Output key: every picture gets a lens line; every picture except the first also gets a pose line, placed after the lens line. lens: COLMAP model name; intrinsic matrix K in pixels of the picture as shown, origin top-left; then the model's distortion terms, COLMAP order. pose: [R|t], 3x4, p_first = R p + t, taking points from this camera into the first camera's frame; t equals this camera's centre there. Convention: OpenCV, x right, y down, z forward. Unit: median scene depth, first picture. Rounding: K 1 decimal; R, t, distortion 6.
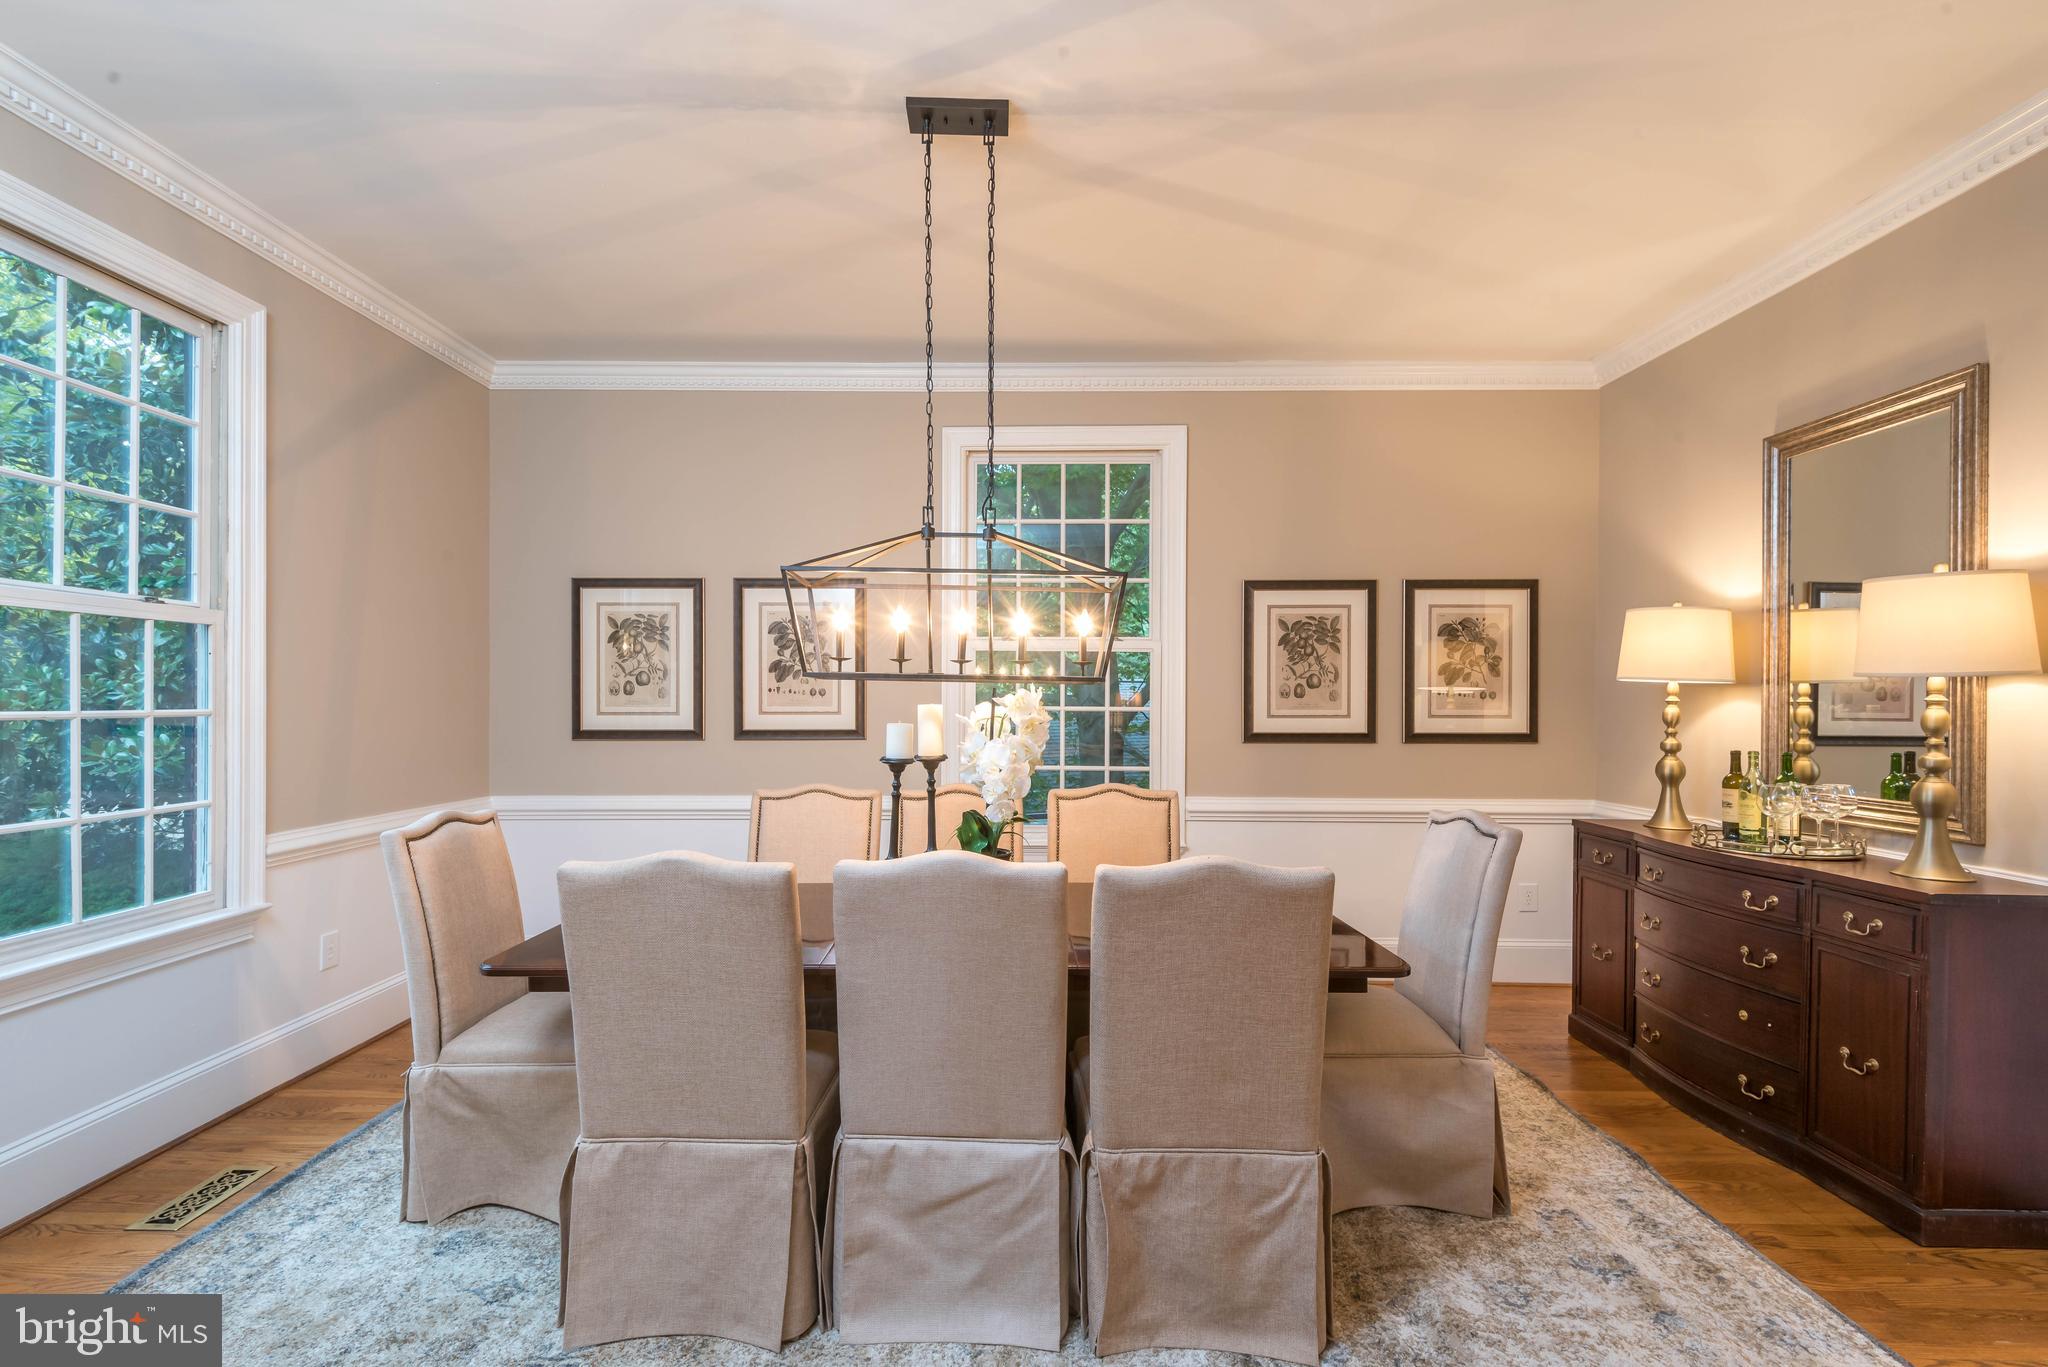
lens RADIAL K [[916.4, 0, 1015.7], [0, 916.4, 686.6], [0, 0, 1]] dist [0.038955, -0.033685]
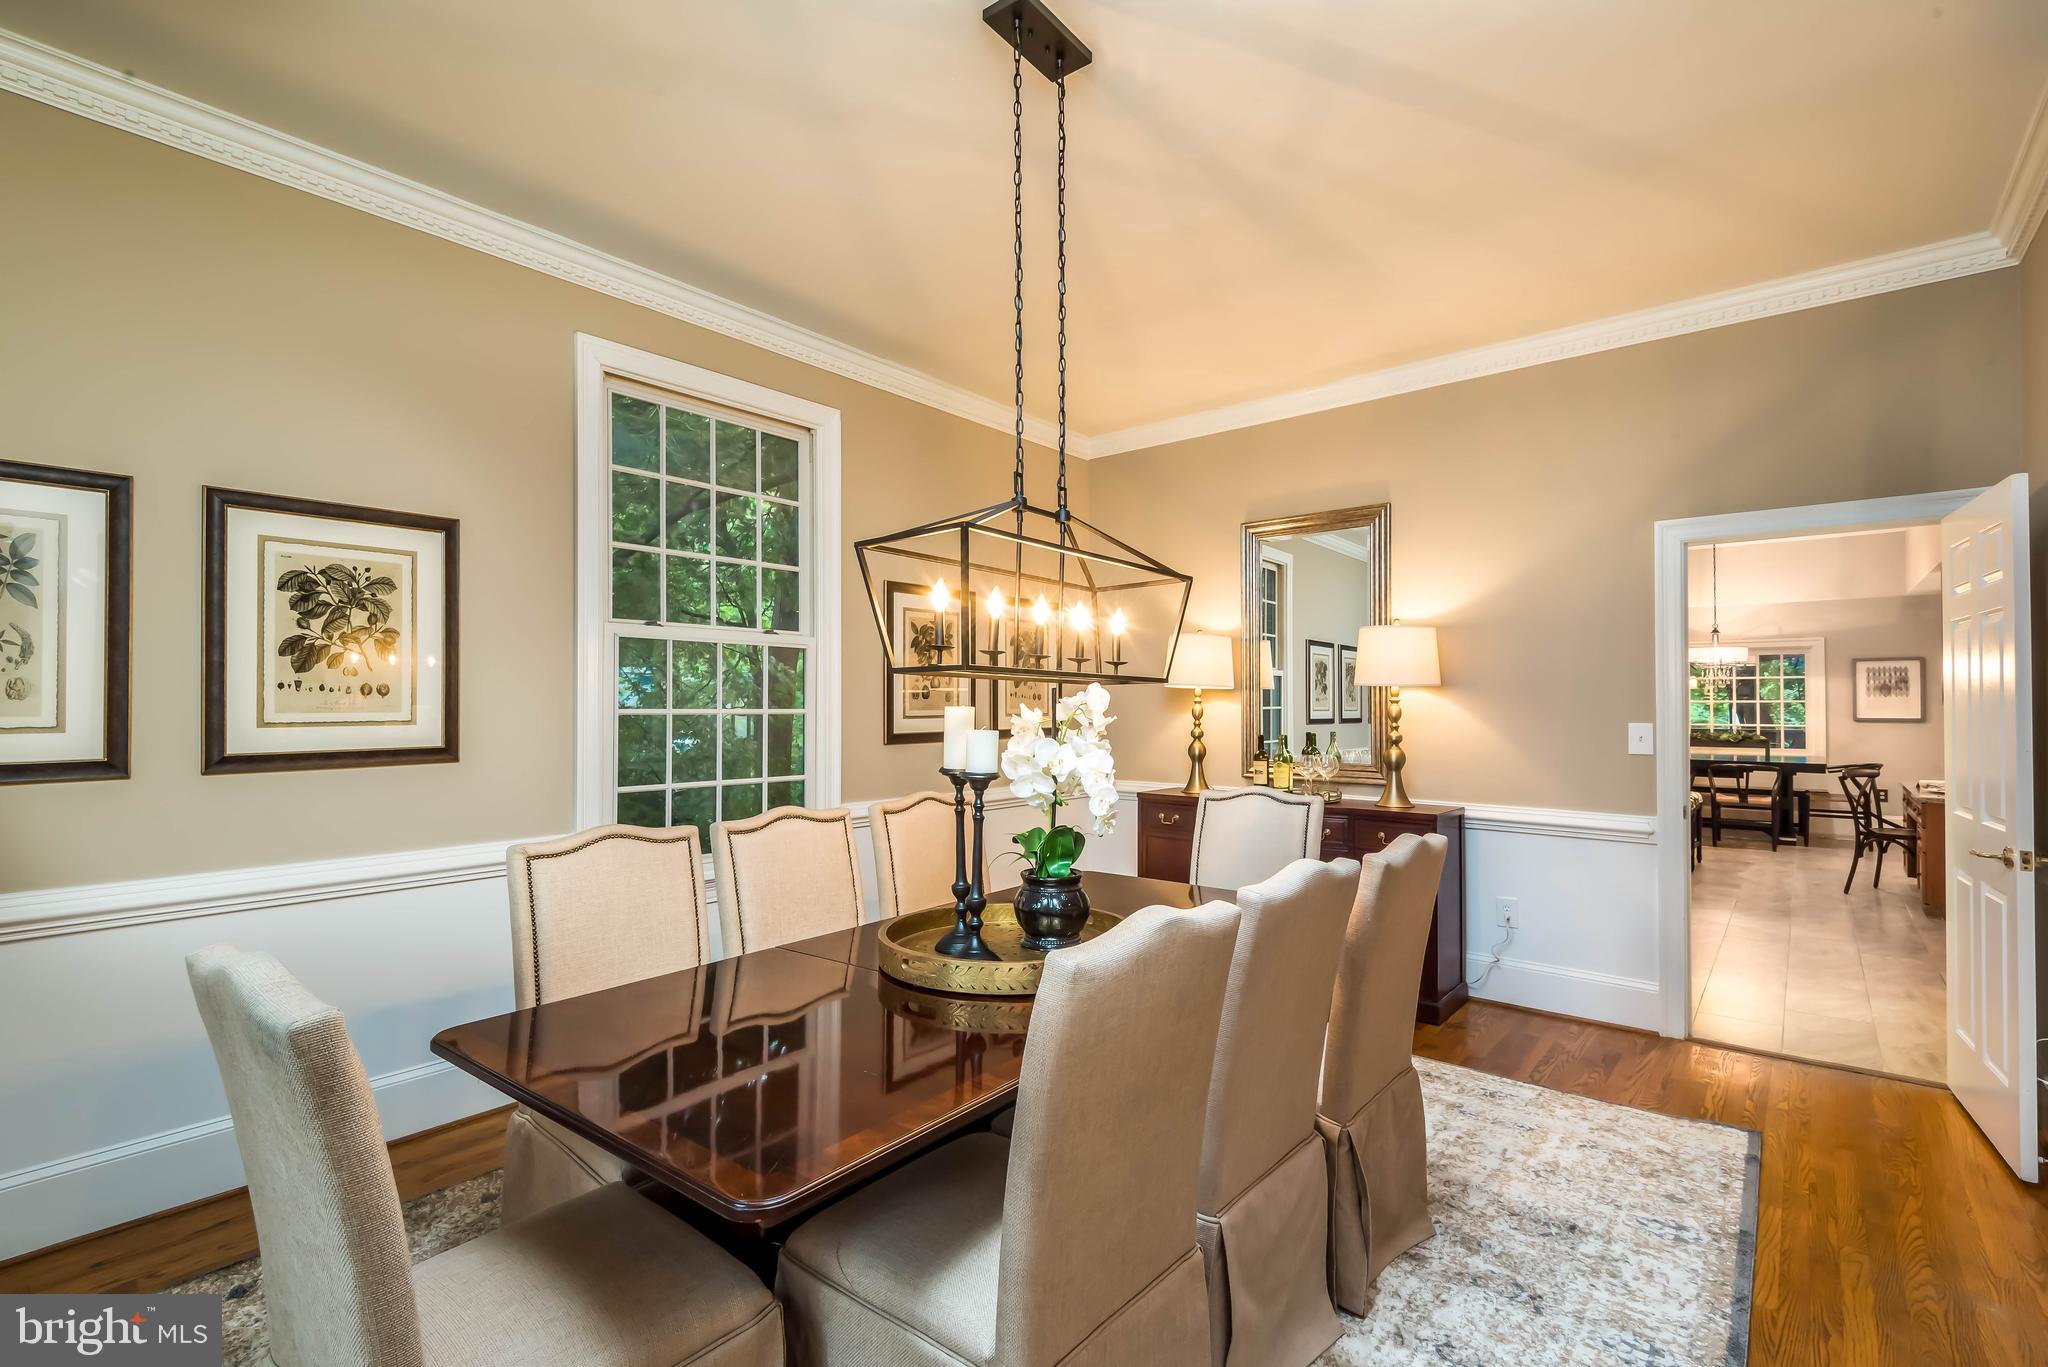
lens RADIAL K [[901.1, 0, 1022.2], [0, 901.1, 681.6], [0, 0, 1]] dist [0.000643, -0.000089]
pose [[0.646584, 0.014041, 0.762714, -0.493683], [-0.012177, 0.999893, -0.008085, -0.000066], [-0.762746, -0.004060, 0.646686, 0.322490]]
